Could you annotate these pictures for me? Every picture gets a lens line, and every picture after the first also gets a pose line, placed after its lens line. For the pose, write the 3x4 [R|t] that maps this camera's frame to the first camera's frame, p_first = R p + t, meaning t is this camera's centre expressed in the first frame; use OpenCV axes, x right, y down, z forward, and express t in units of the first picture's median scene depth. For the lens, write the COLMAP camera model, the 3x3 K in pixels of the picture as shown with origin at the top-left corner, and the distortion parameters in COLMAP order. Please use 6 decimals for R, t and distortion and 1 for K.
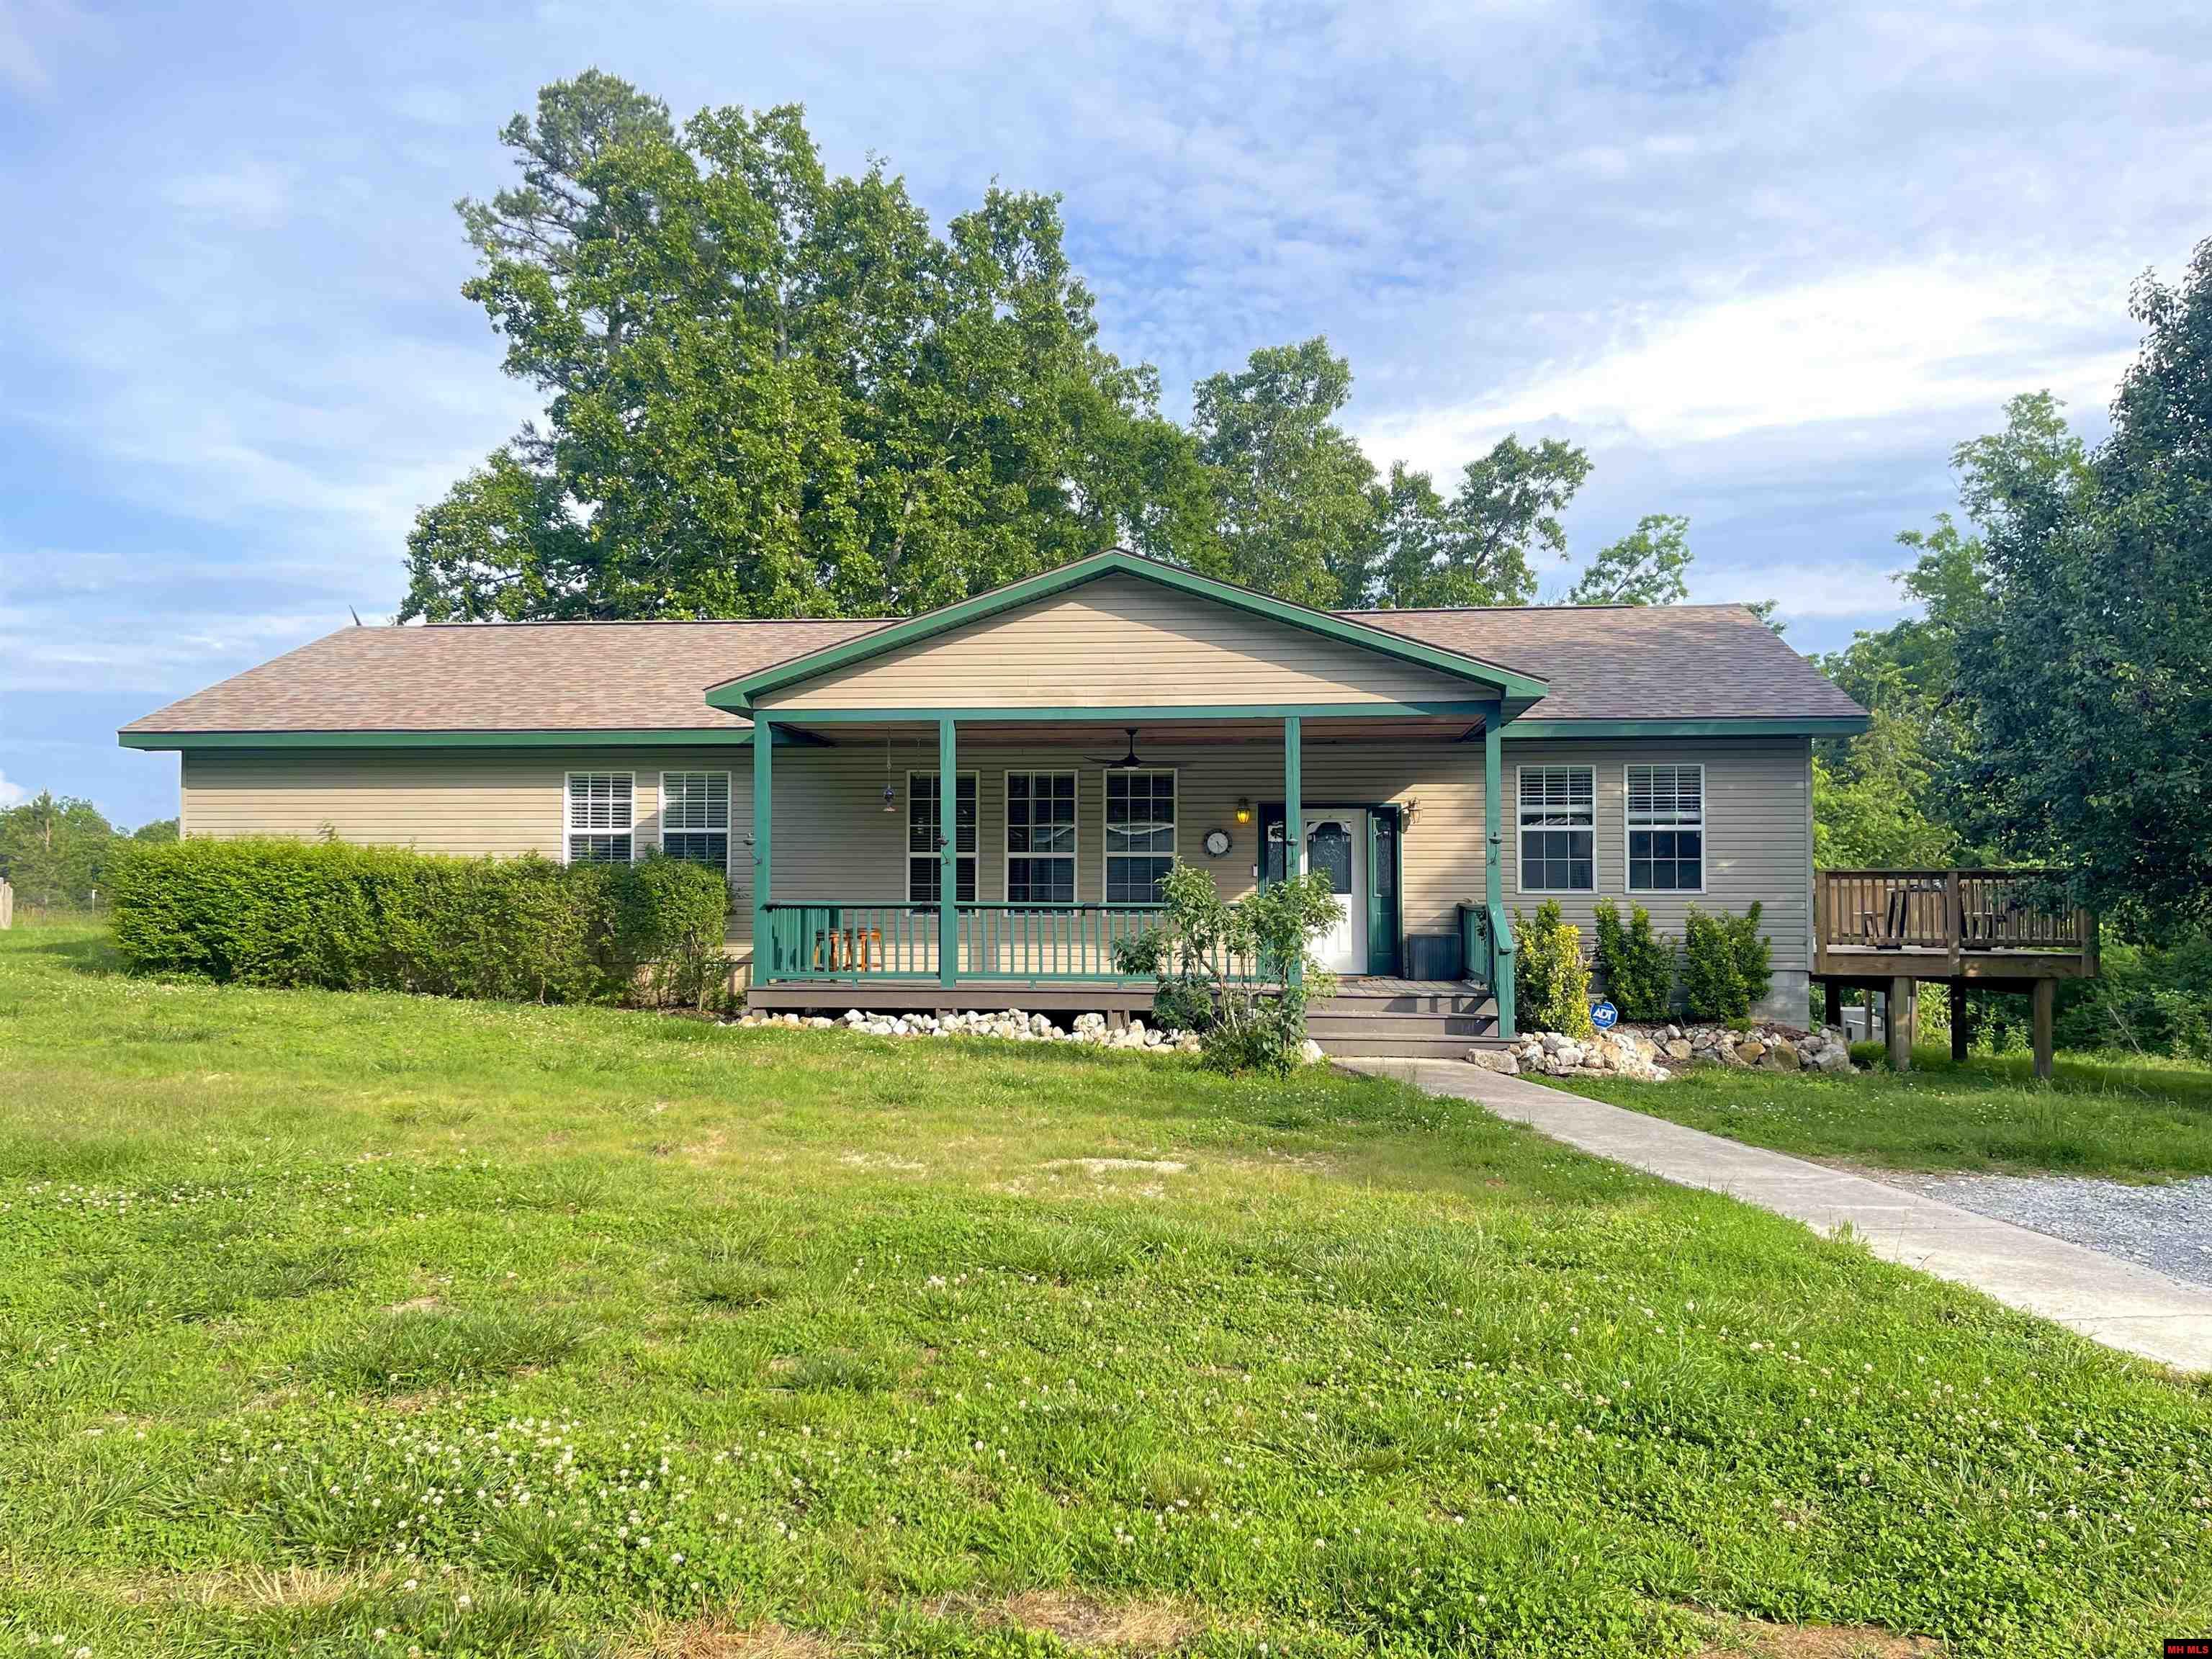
lens RADIAL K [[1650.8, 0, 1110.4], [0, 1650.8, 833.4], [0, 0, 1]] dist [0.057753, 0.000504]
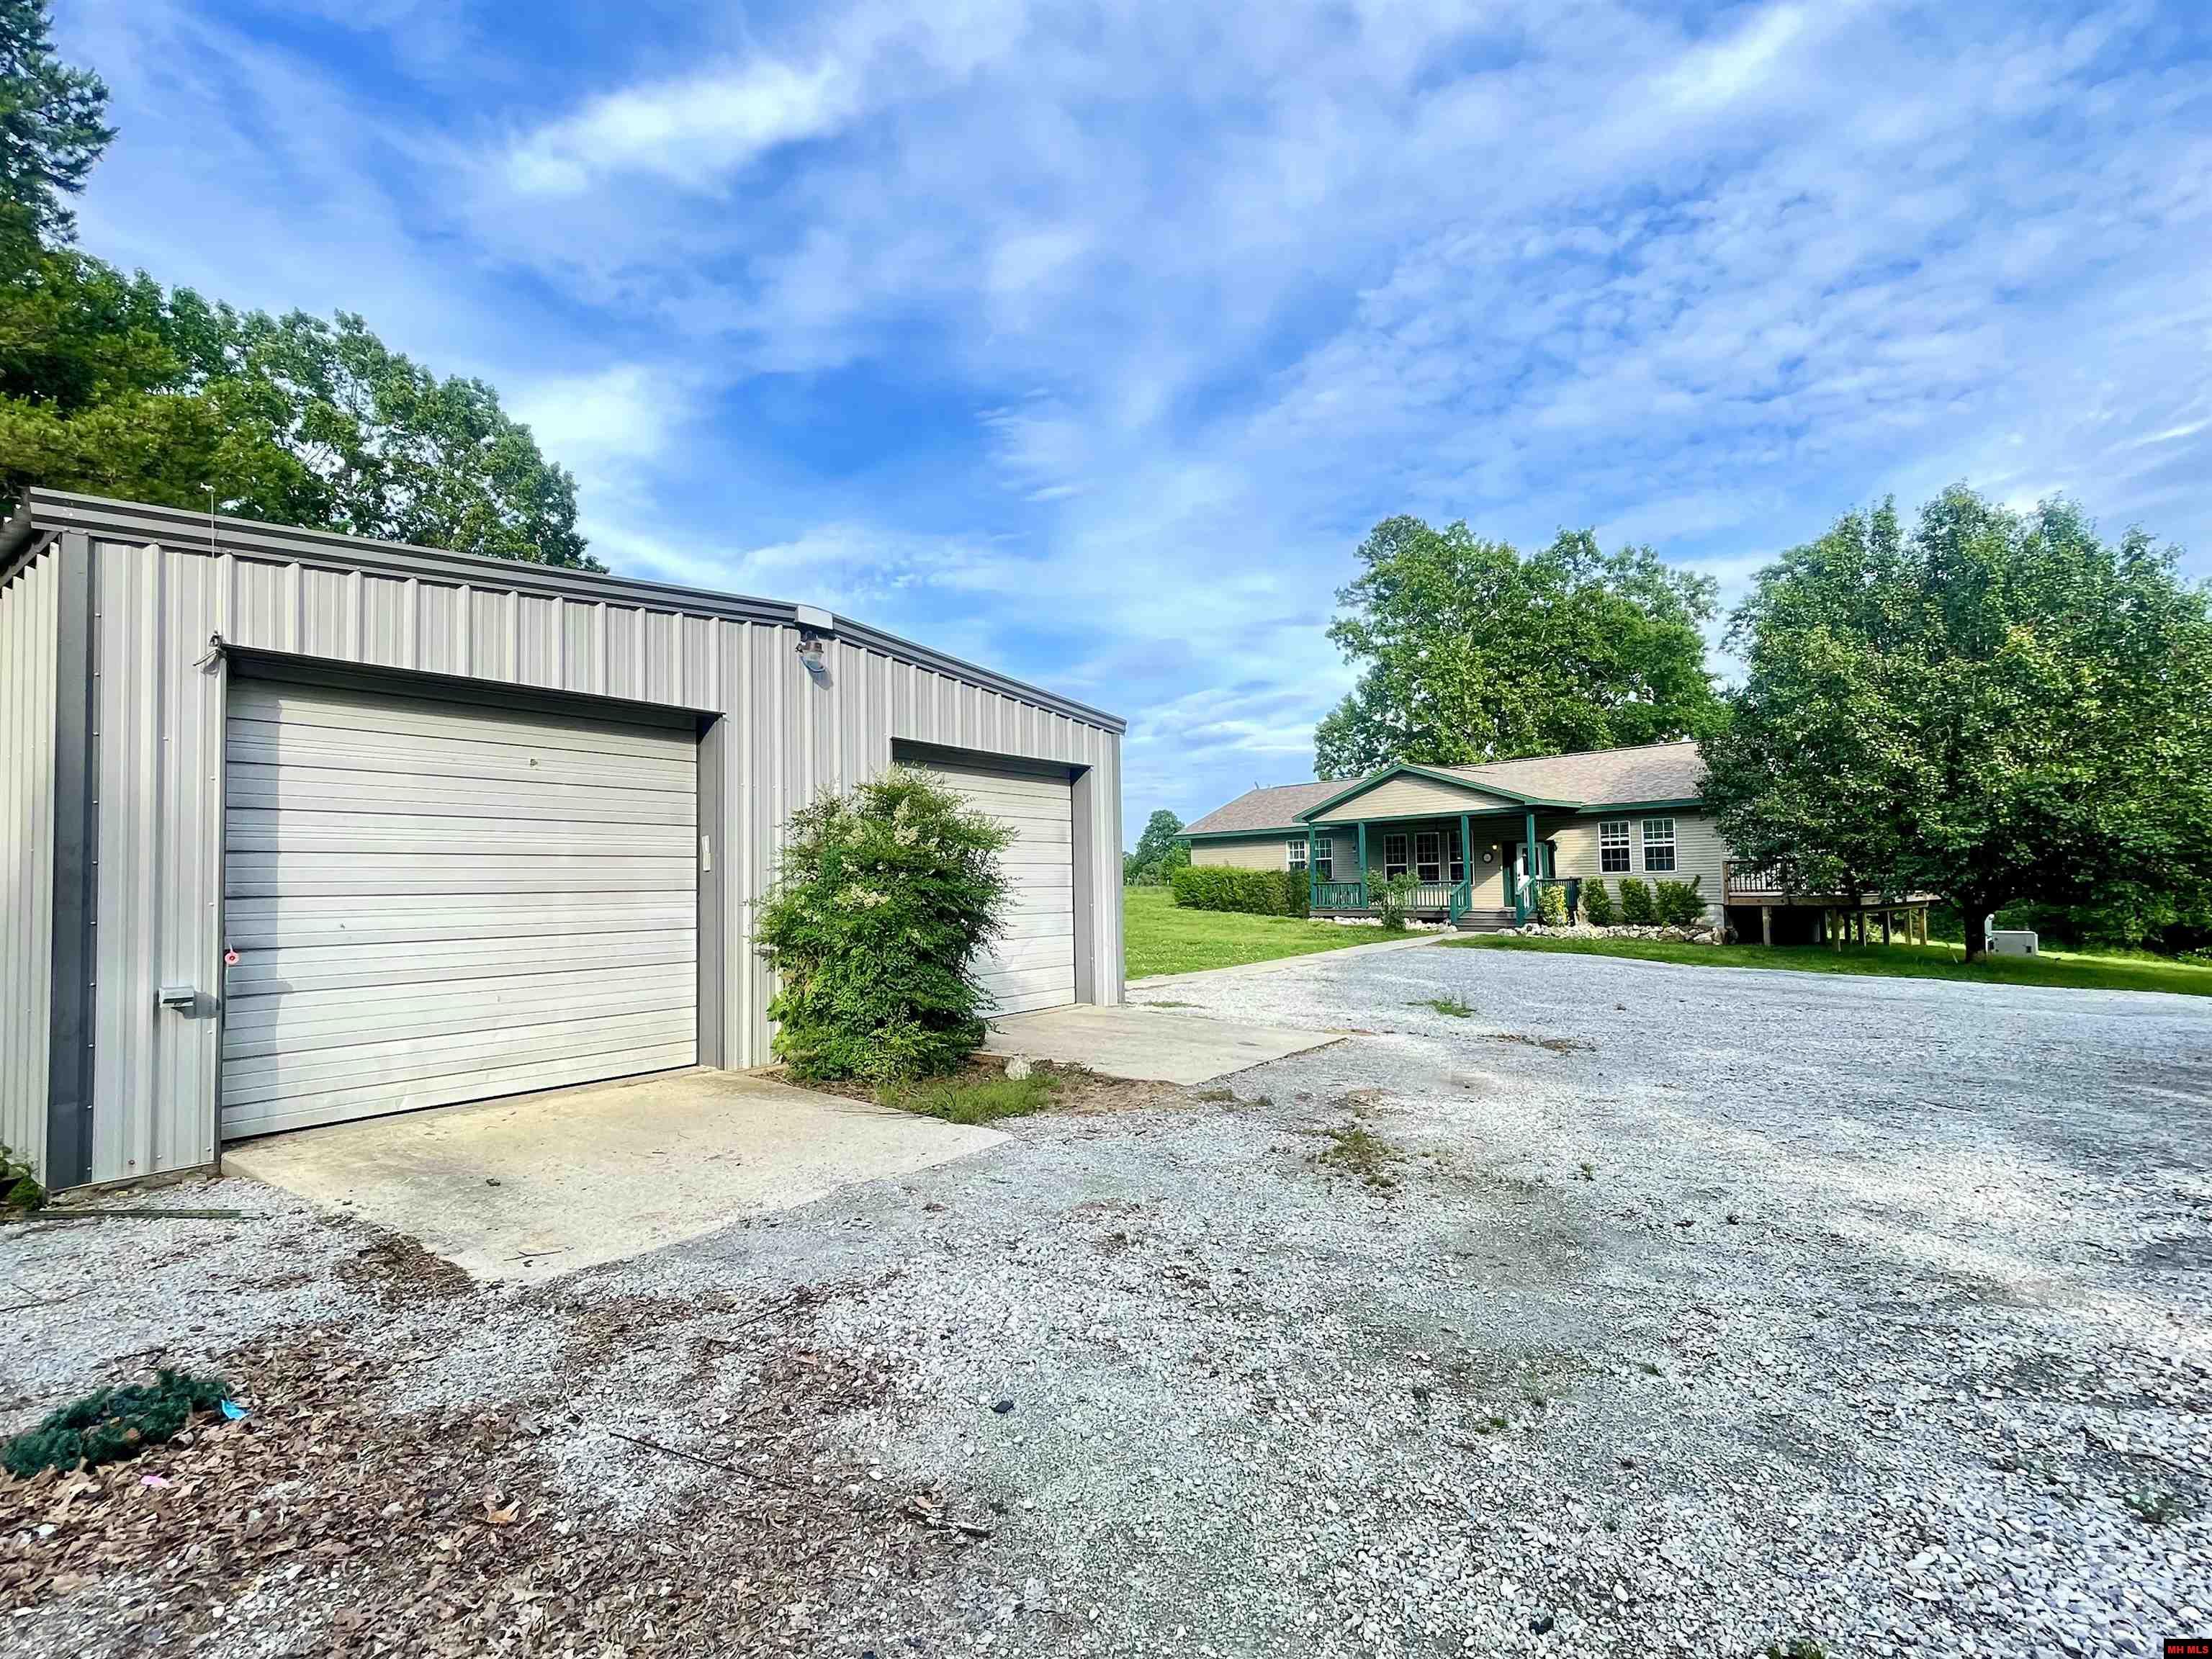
lens RADIAL K [[1037.5, 0, 1104.9], [0, 1037.5, 835.7], [0, 0, 1]] dist [0.000006, 0.000003]
pose [[0.731604, -0.048471, -0.680004, 0.755007], [0.041502, 0.998786, -0.026542, -0.010388], [0.680465, -0.008803, 0.732728, -0.638741]]
